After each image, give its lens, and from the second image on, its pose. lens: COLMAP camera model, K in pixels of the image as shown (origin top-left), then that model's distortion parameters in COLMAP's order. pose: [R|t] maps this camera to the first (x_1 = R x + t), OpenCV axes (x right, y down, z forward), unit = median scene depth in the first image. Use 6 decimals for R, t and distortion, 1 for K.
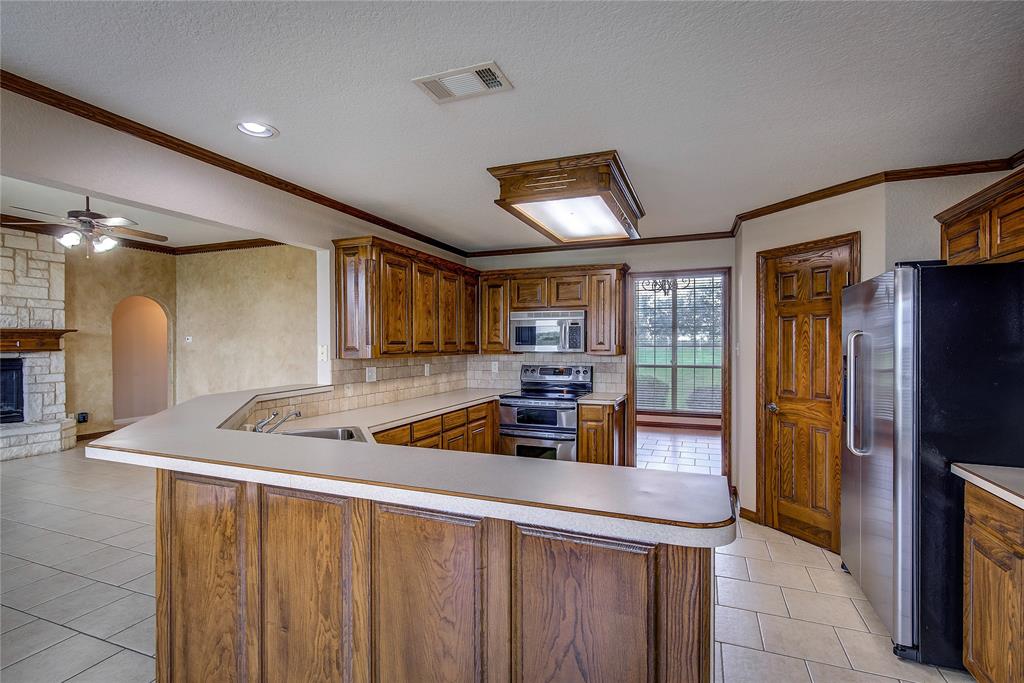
lens RADIAL K [[459.2, 0, 528.6], [0, 459.2, 345.5], [0, 0, 1]] dist [-0.001786, 0.000610]
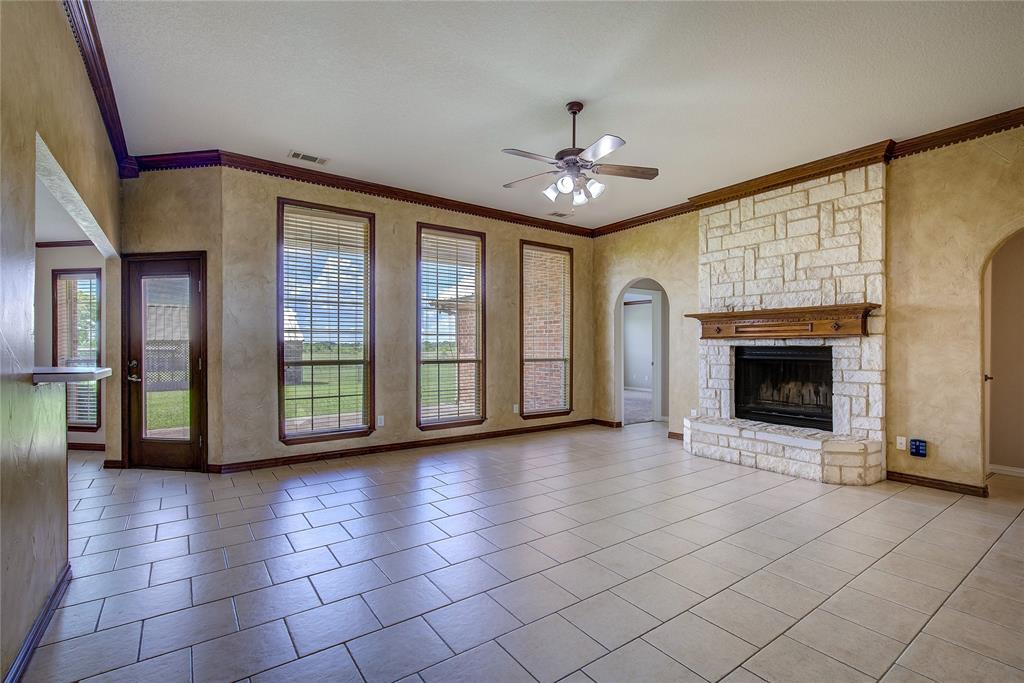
lens RADIAL K [[459.2, 0, 489.5], [0, 459.2, 345.8], [0, 0, 1]] dist [-0.001786, 0.000610]
pose [[-0.568271, -0.000289, -0.822842, -0.226929], [-0.004817, 0.999984, 0.002976, 0.035559], [0.822828, 0.005655, -0.568263, 1.274331]]
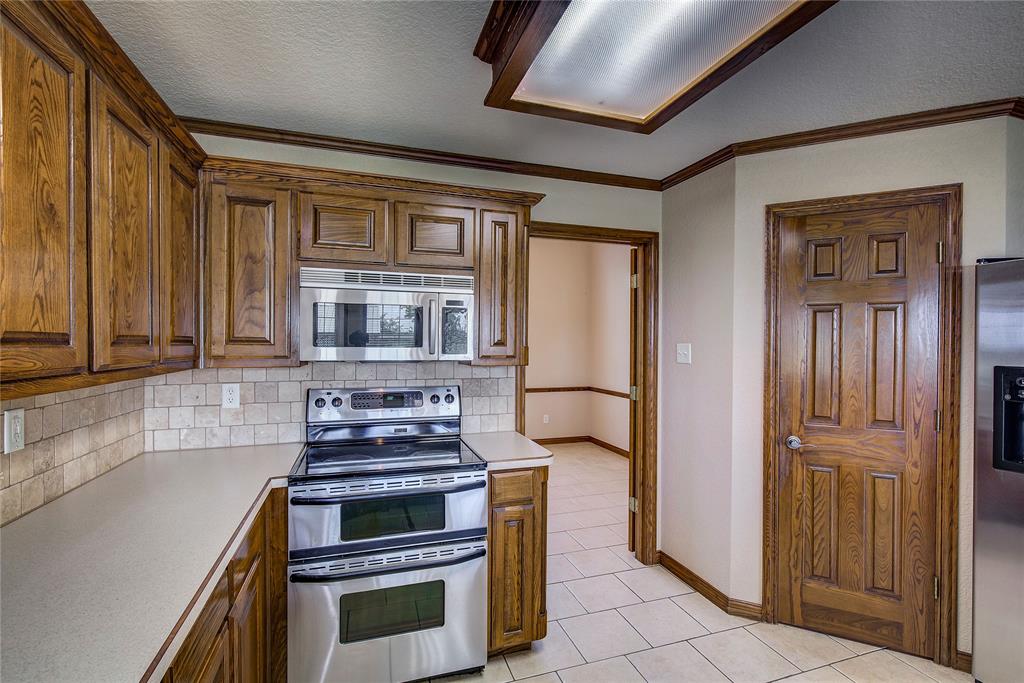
lens RADIAL K [[459.2, 0, 509.5], [0, 459.2, 344.1], [0, 0, 1]] dist [-0.001786, 0.000610]
pose [[0.785625, 0.005065, 0.618683, -0.149334], [-0.005391, 0.999985, -0.001342, -0.002828], [-0.618680, -0.002281, 0.785640, 0.558635]]
